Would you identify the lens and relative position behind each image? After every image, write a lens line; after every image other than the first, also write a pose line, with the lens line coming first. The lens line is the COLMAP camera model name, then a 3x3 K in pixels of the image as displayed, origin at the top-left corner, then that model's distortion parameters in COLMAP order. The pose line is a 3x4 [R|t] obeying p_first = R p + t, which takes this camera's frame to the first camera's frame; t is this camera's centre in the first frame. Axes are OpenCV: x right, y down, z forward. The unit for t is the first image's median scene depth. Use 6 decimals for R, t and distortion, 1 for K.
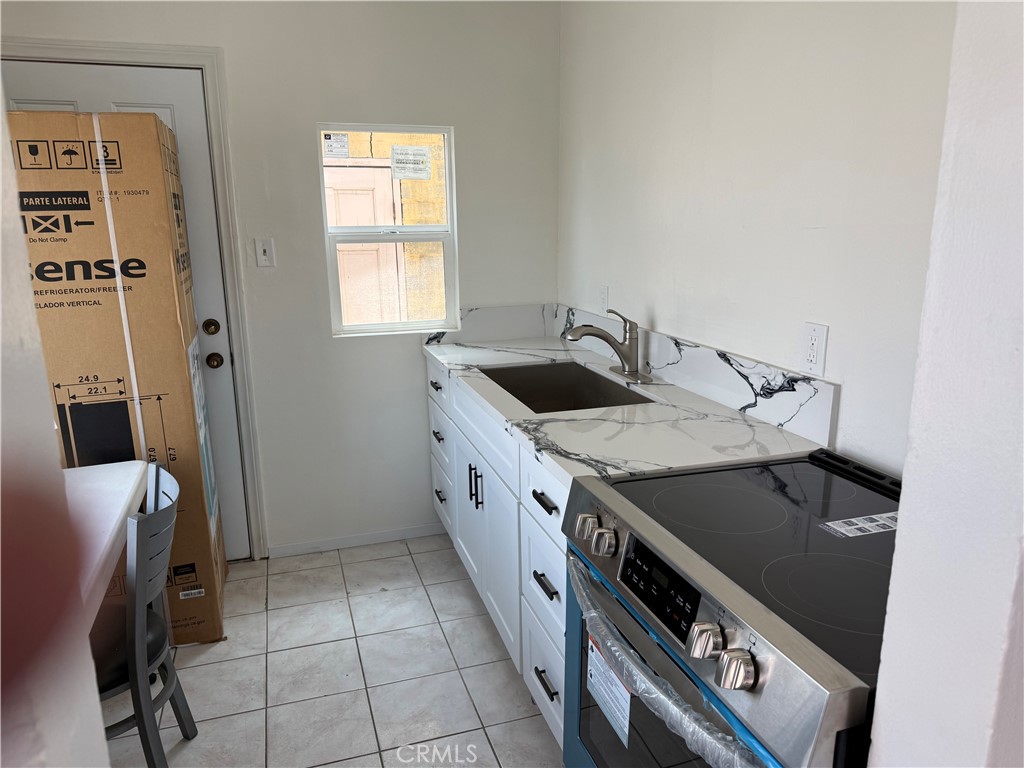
lens RADIAL K [[730.6, 0, 514.9], [0, 730.6, 391.1], [0, 0, 1]] dist [0.056240, -0.063051]
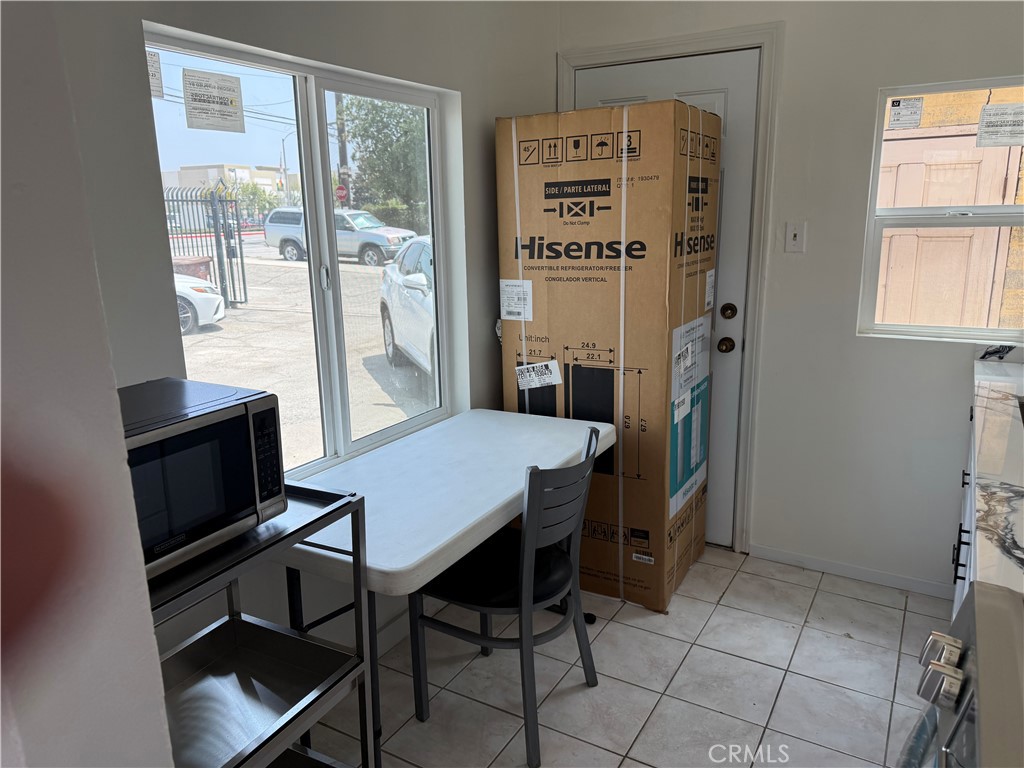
lens RADIAL K [[730.6, 0, 510.0], [0, 730.6, 392.9], [0, 0, 1]] dist [0.056240, -0.063051]
pose [[0.660729, 0.179137, -0.728936, 0.162246], [-0.161821, 0.982264, 0.094714, -0.028683], [0.732974, 0.055377, 0.677999, 0.133938]]
